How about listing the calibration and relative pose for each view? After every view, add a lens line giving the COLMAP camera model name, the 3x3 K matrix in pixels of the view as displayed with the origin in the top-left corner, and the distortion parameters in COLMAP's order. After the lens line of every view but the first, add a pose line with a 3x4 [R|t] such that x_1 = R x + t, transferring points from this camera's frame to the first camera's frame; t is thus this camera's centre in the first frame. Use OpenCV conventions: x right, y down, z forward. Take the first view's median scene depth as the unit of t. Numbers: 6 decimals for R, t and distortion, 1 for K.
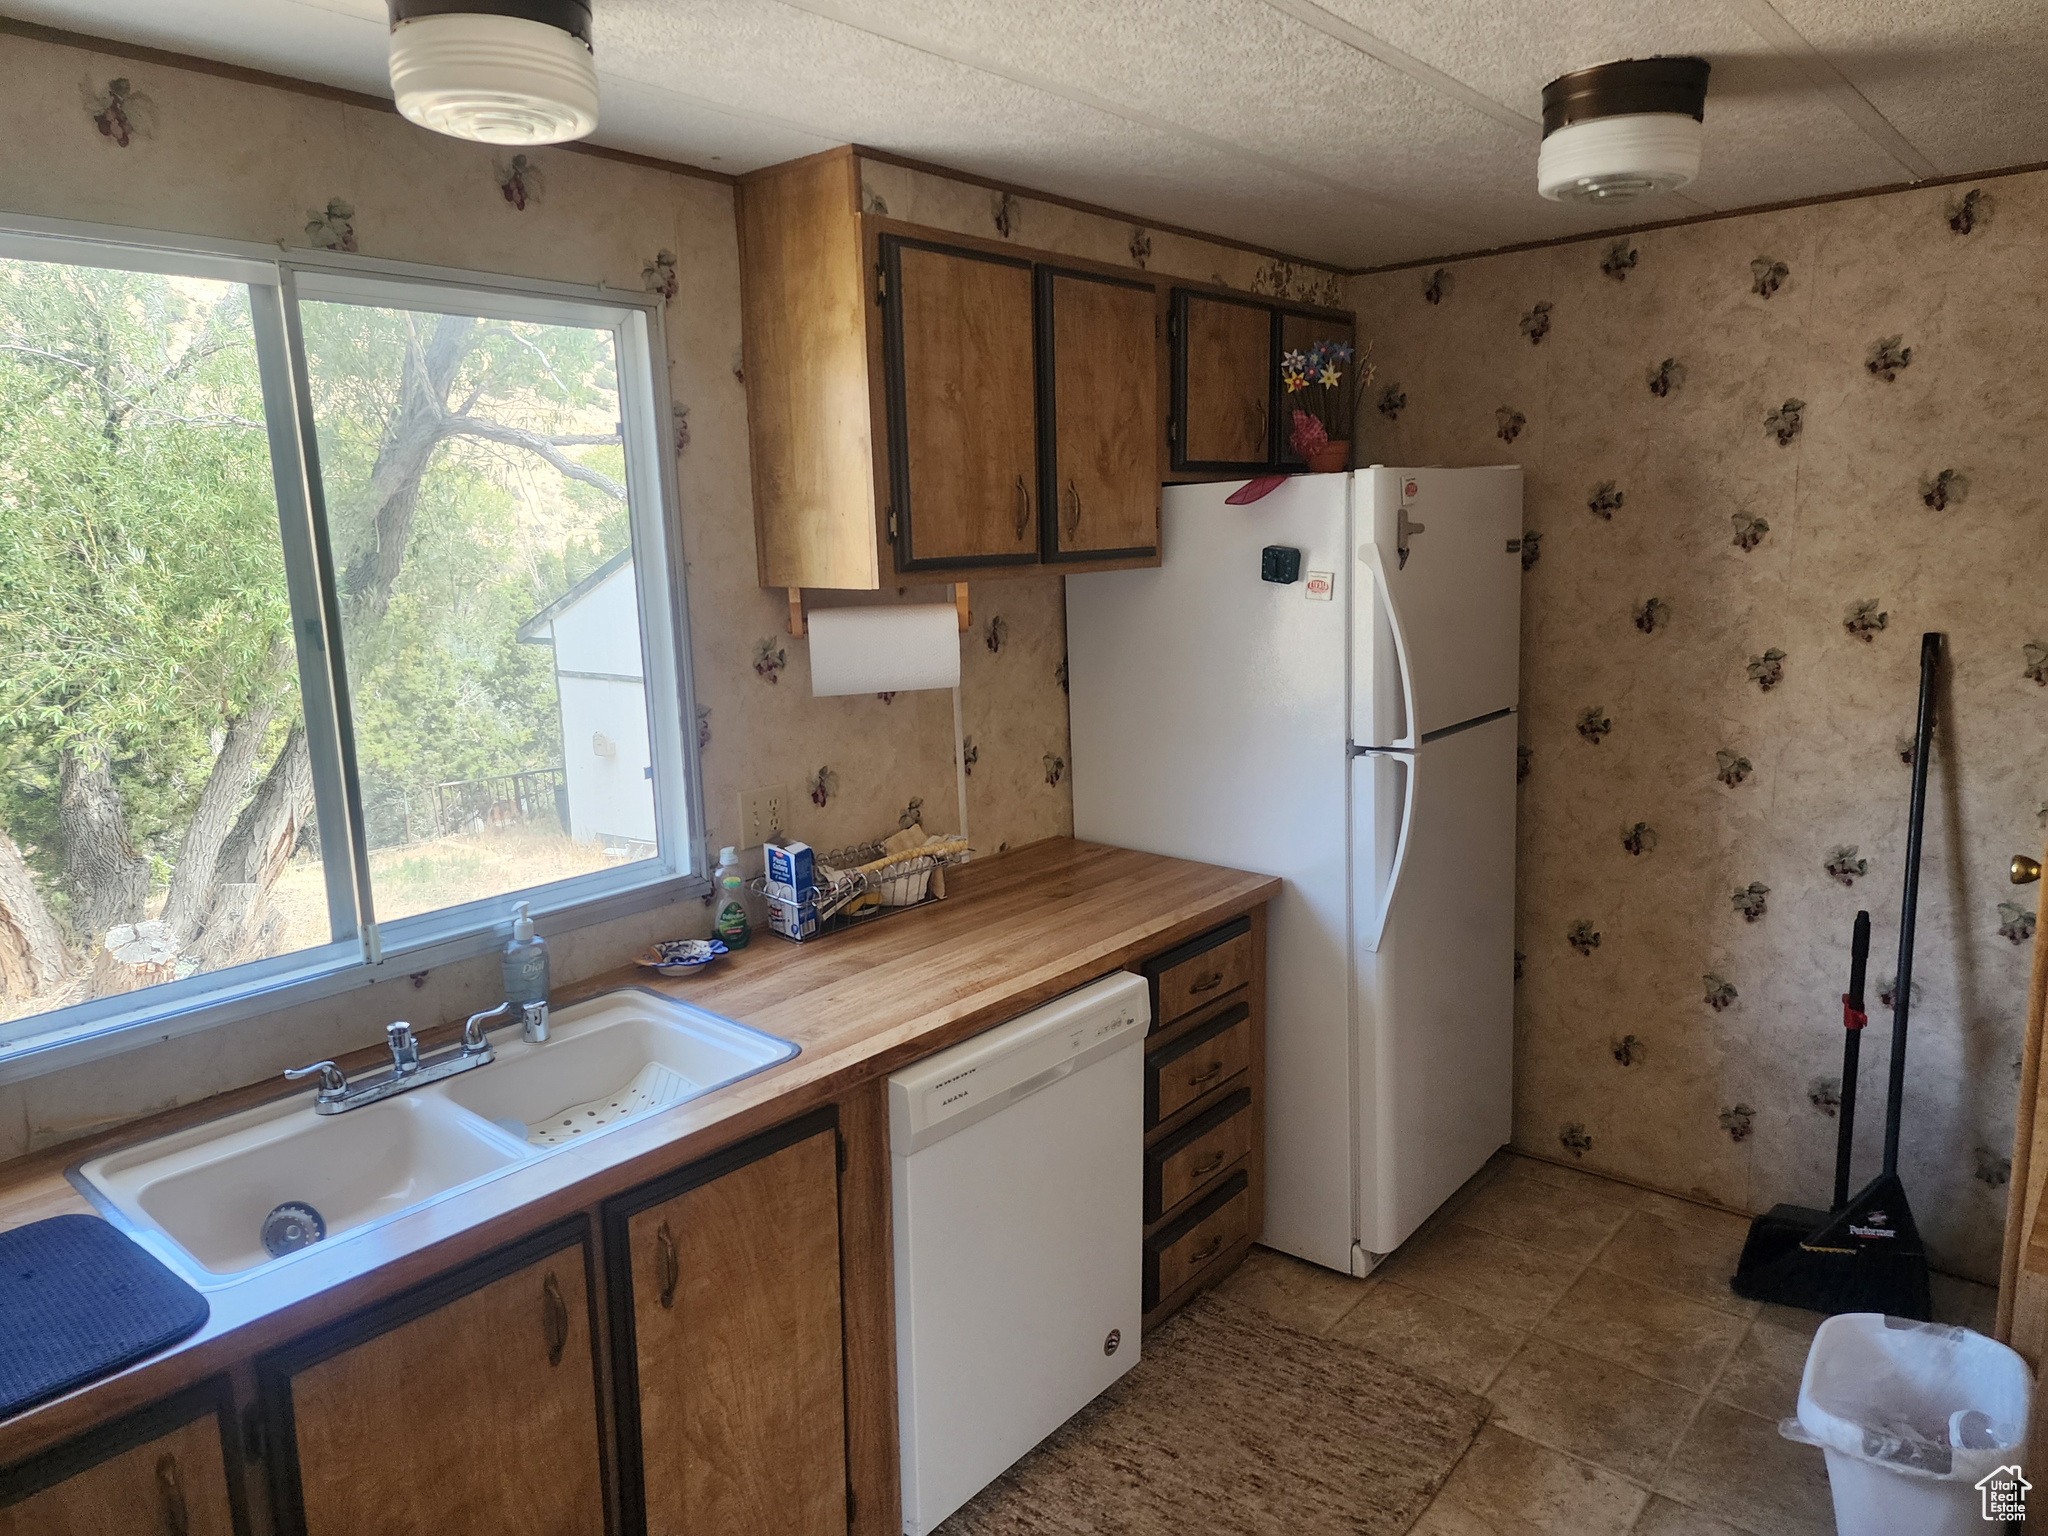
lens RADIAL K [[1353.7, 0, 1005.6], [0, 1353.7, 768.4], [0, 0, 1]] dist [0.094681, -0.087650]
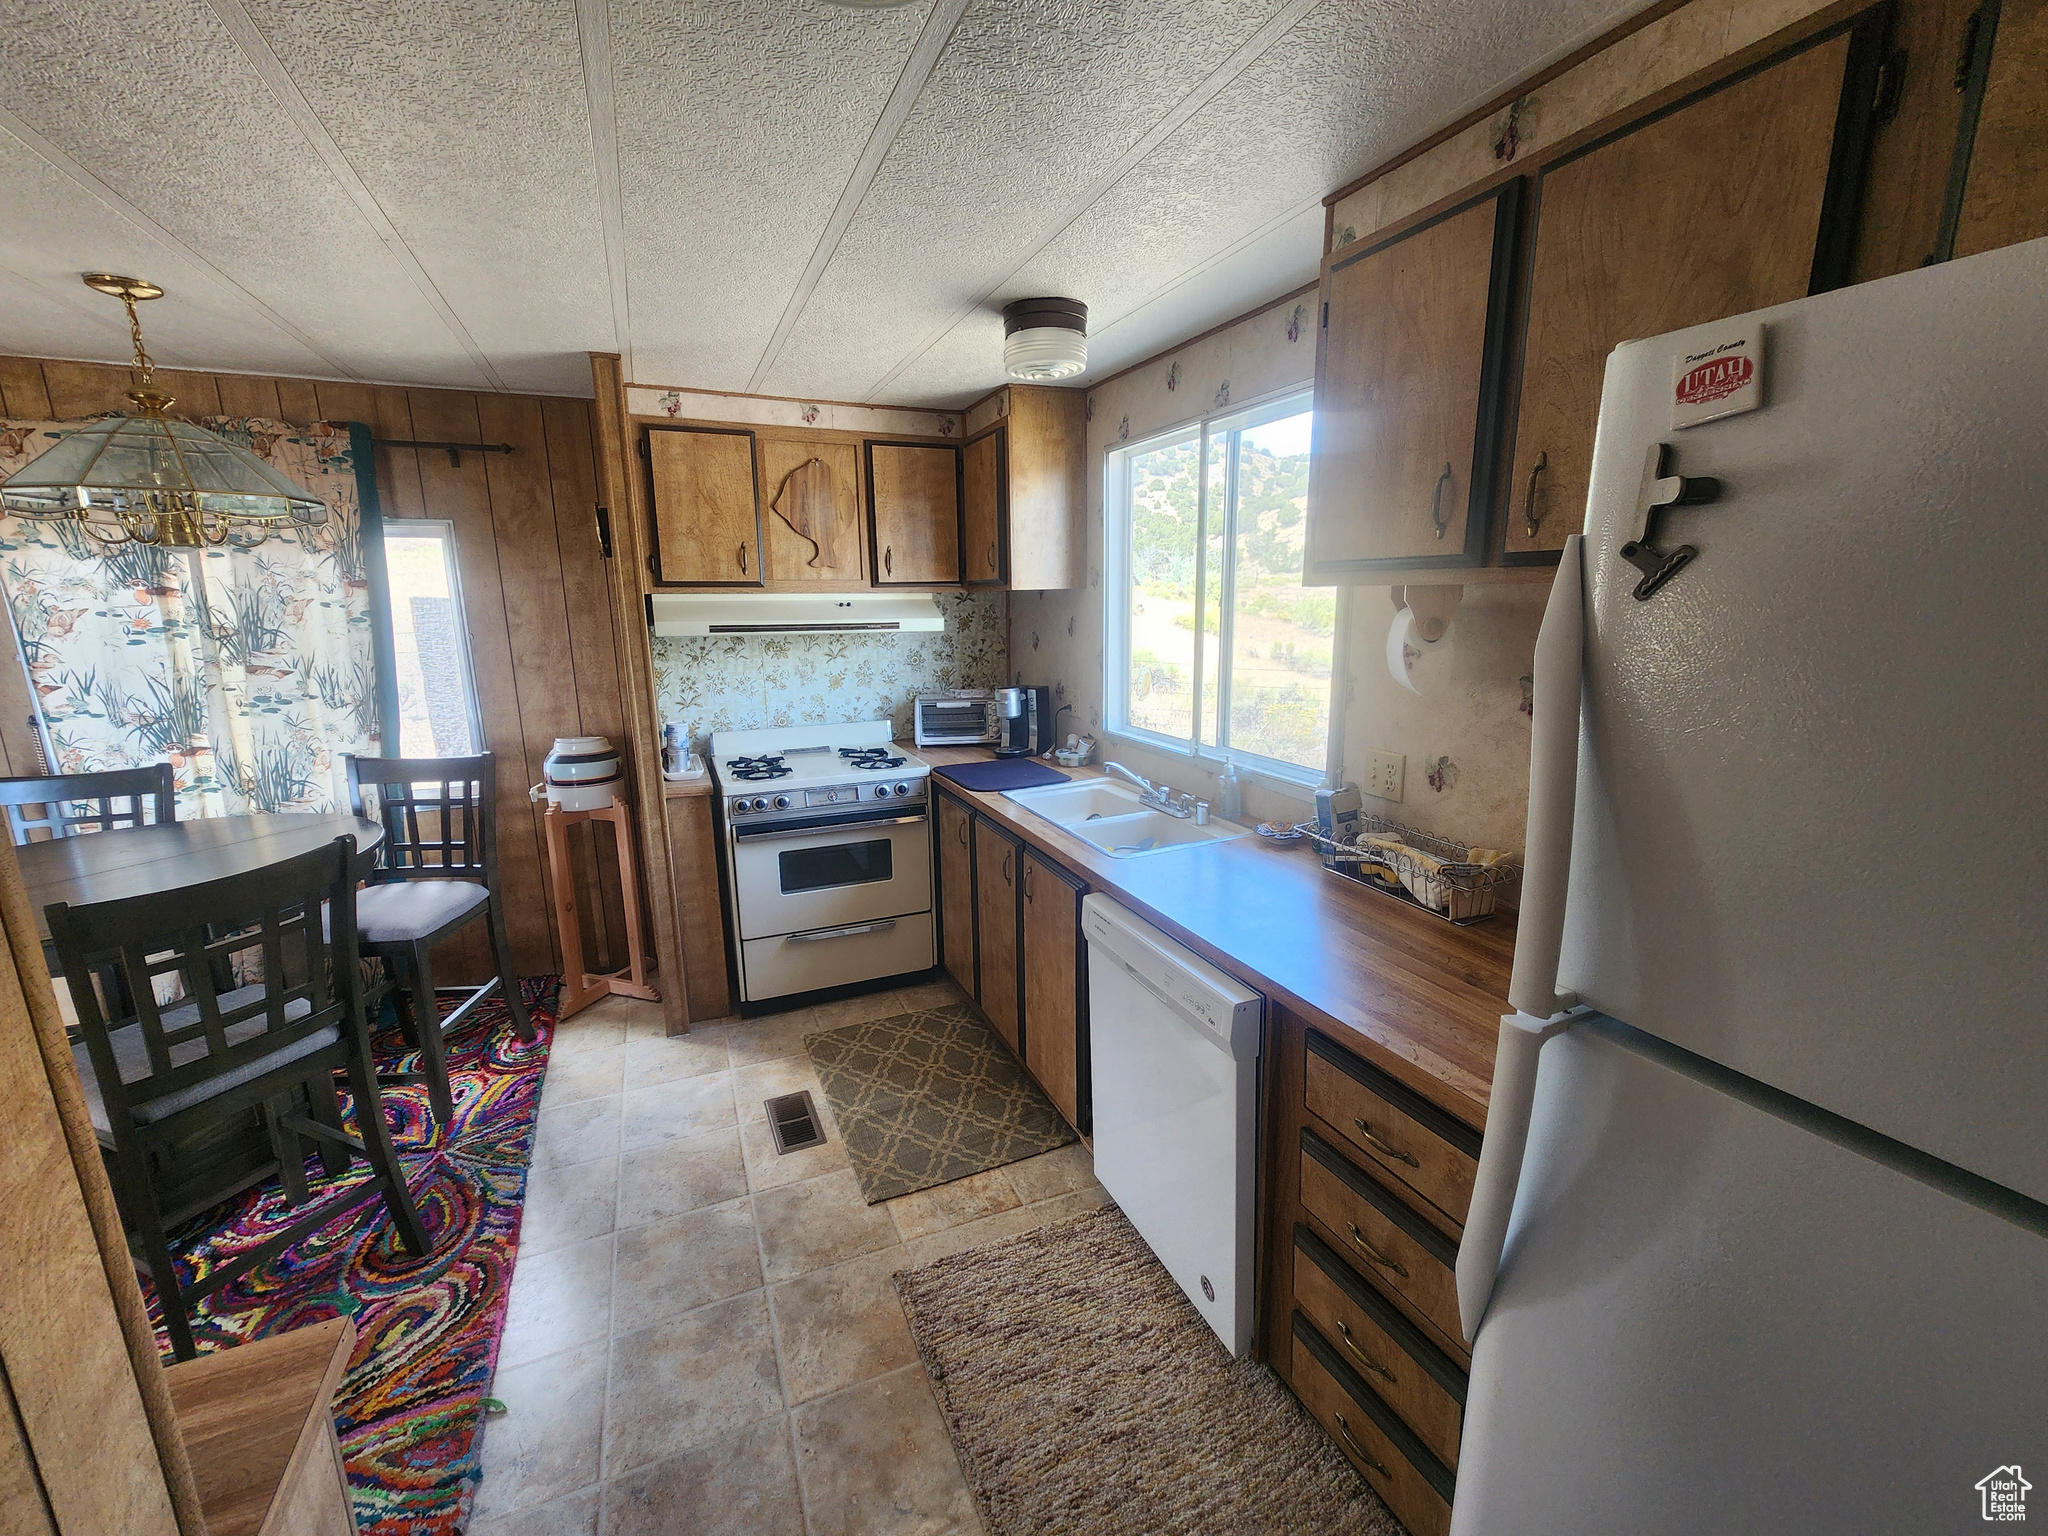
lens RADIAL K [[837.9, 0, 1018.2], [0, 837.9, 769.2], [0, 0, 1]] dist [-0.002207, 0.000921]
pose [[-0.421638, 0.224444, -0.878548, 0.634001], [-0.129987, 0.943915, 0.303527, -0.159004], [0.897399, 0.242178, -0.368815, 1.001686]]
